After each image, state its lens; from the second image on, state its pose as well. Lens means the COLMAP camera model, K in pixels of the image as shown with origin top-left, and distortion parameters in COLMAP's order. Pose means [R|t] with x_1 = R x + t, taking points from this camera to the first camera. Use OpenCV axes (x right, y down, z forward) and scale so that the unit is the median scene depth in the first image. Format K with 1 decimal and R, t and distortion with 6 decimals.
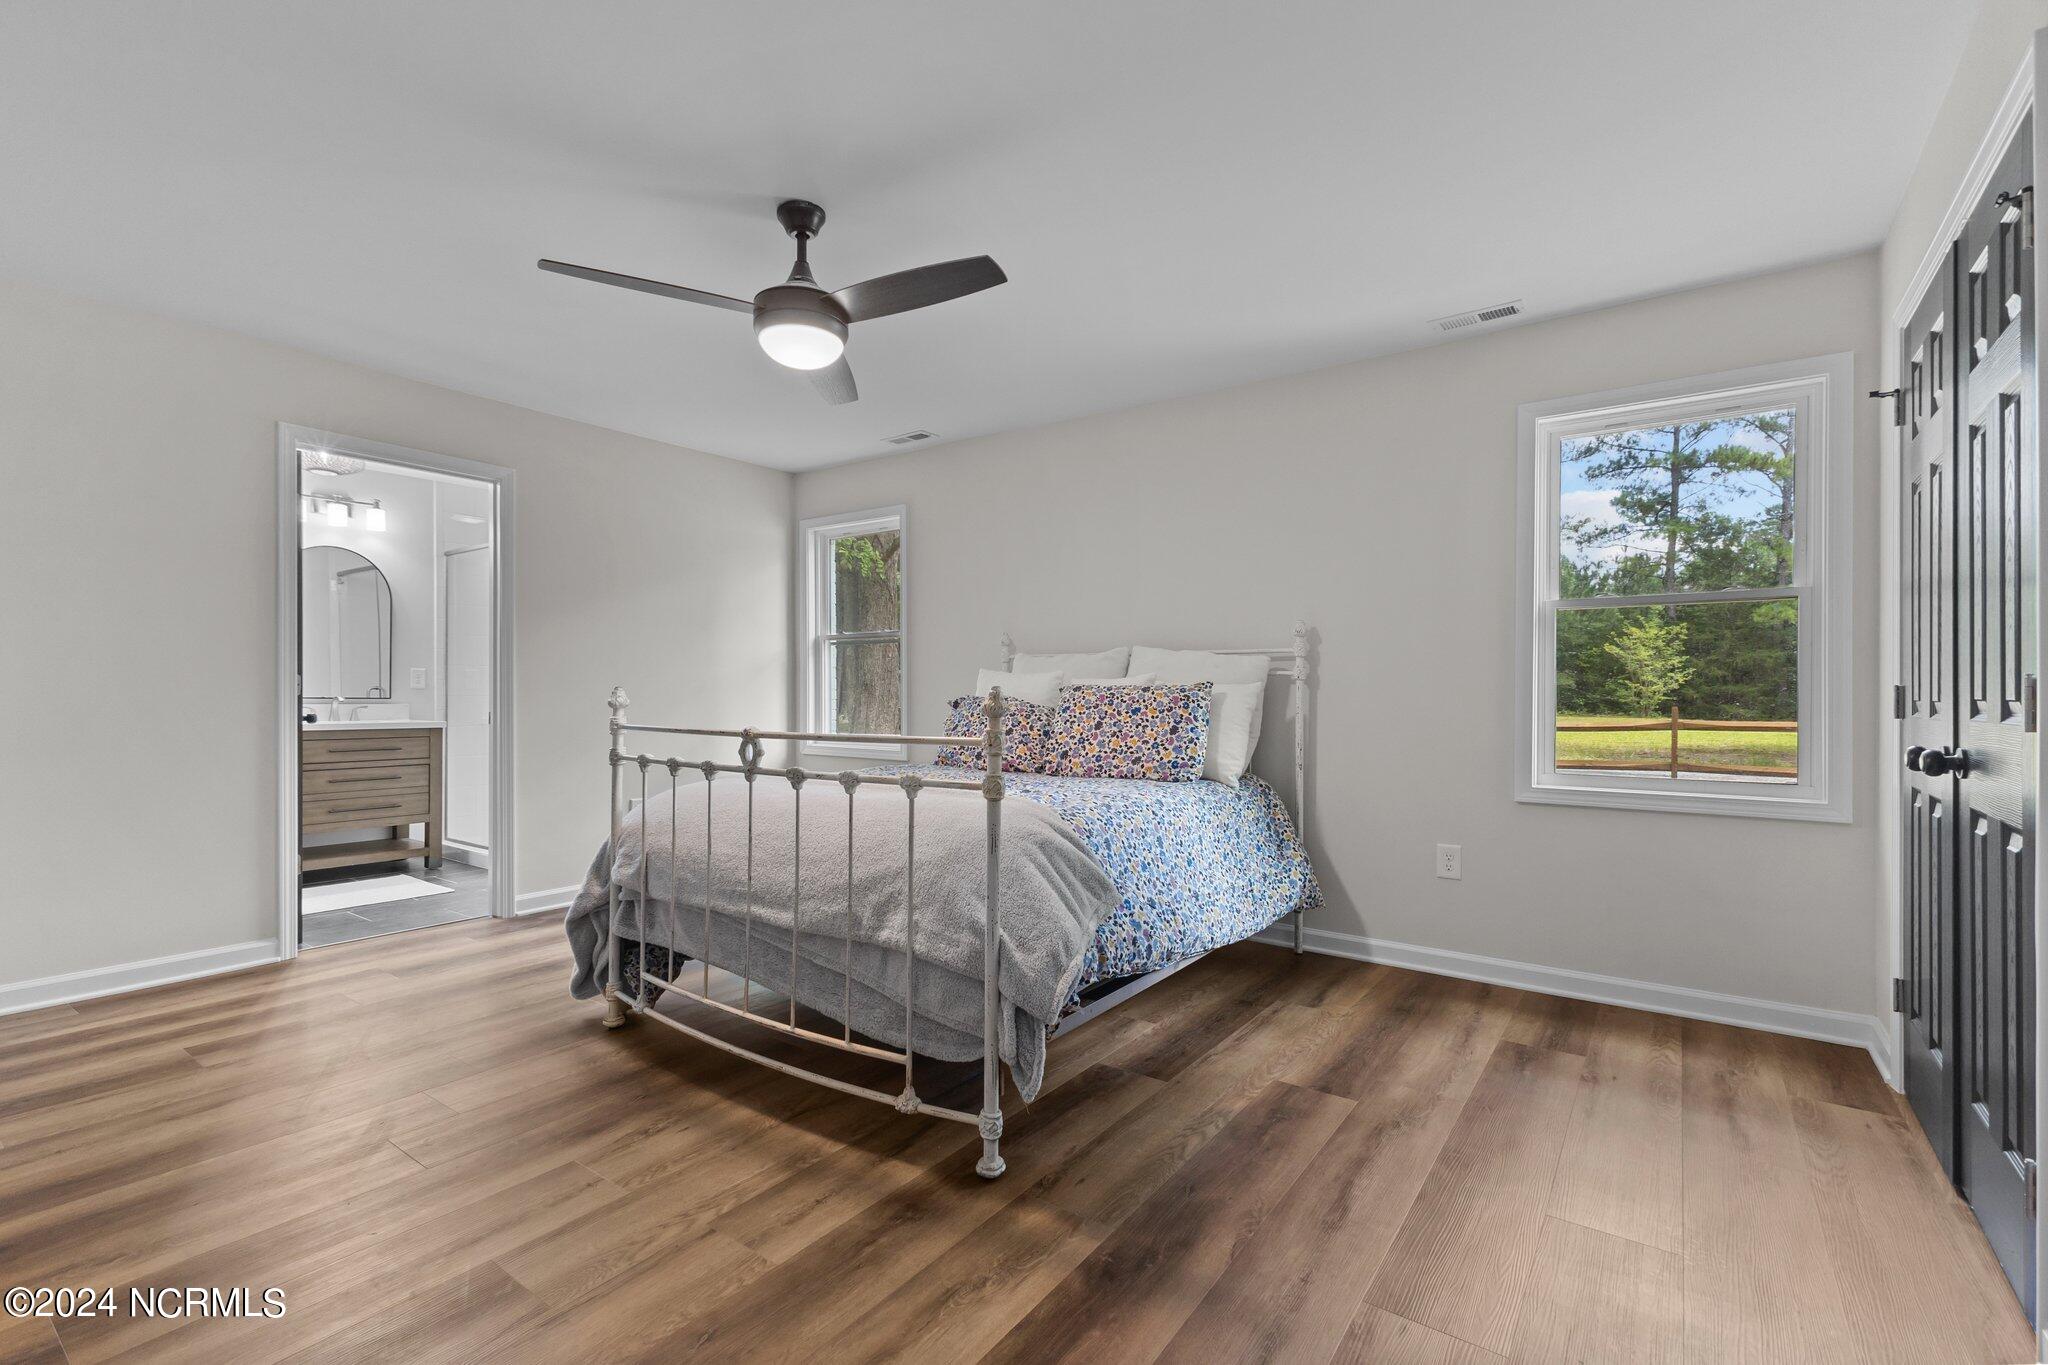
lens RADIAL K [[910.2, 0, 1022.7], [0, 910.2, 699.6], [0, 0, 1]] dist [0.001002, 0.000029]
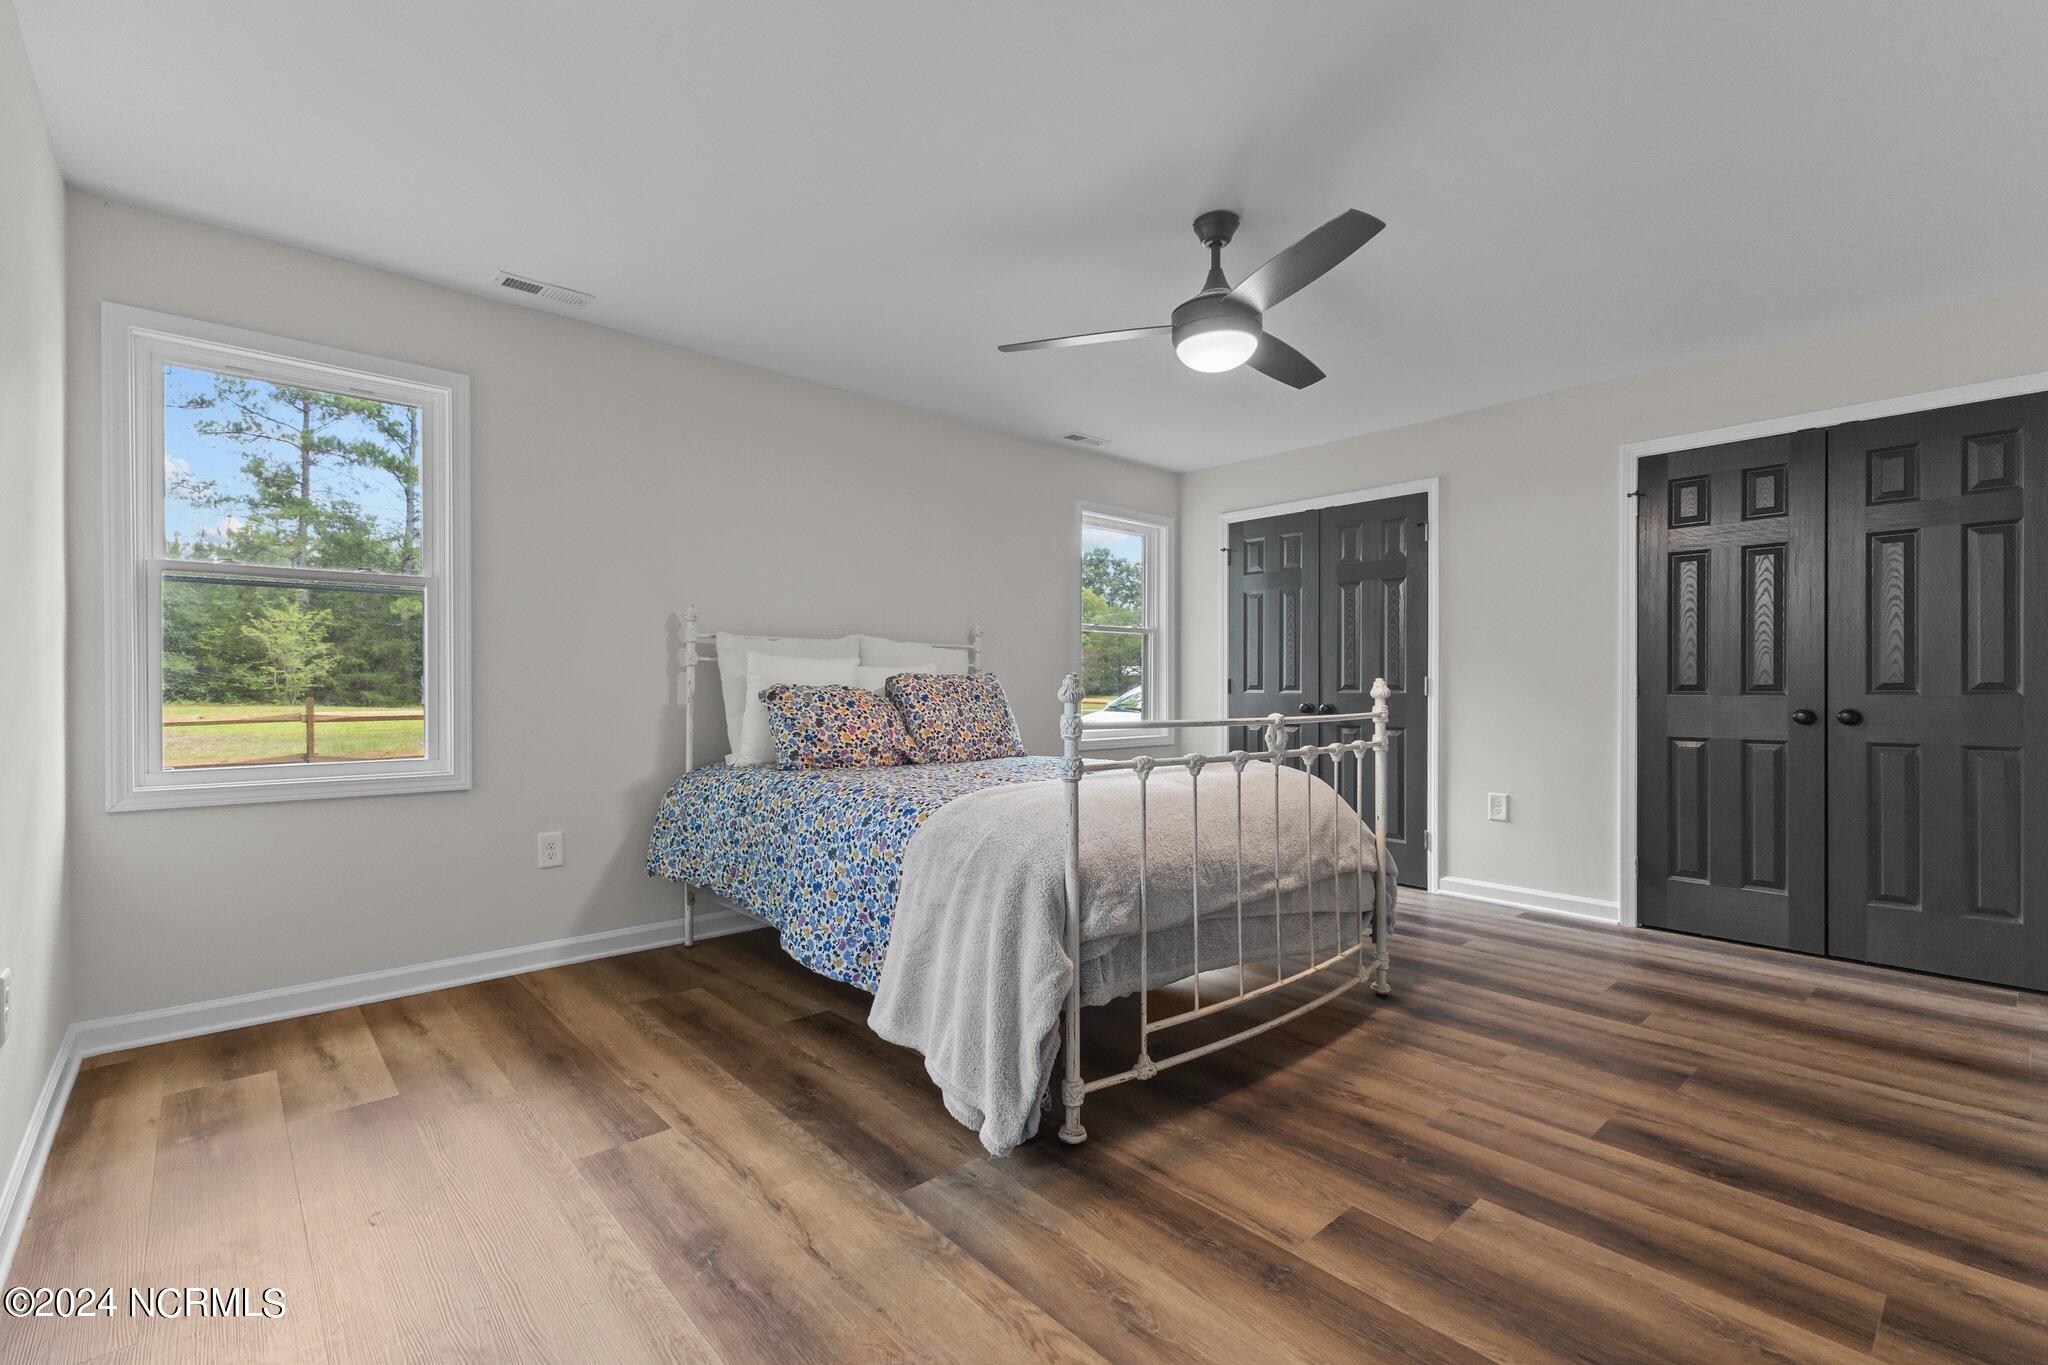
lens RADIAL K [[910.2, 0, 1021.9], [0, 910.2, 674.4], [0, 0, 1]] dist [0.001002, 0.000029]
pose [[0.202121, 0.008556, 0.979323, -0.086871], [0.004507, 0.999943, -0.009667, -0.000461], [-0.979350, 0.006368, 0.202071, 0.066210]]
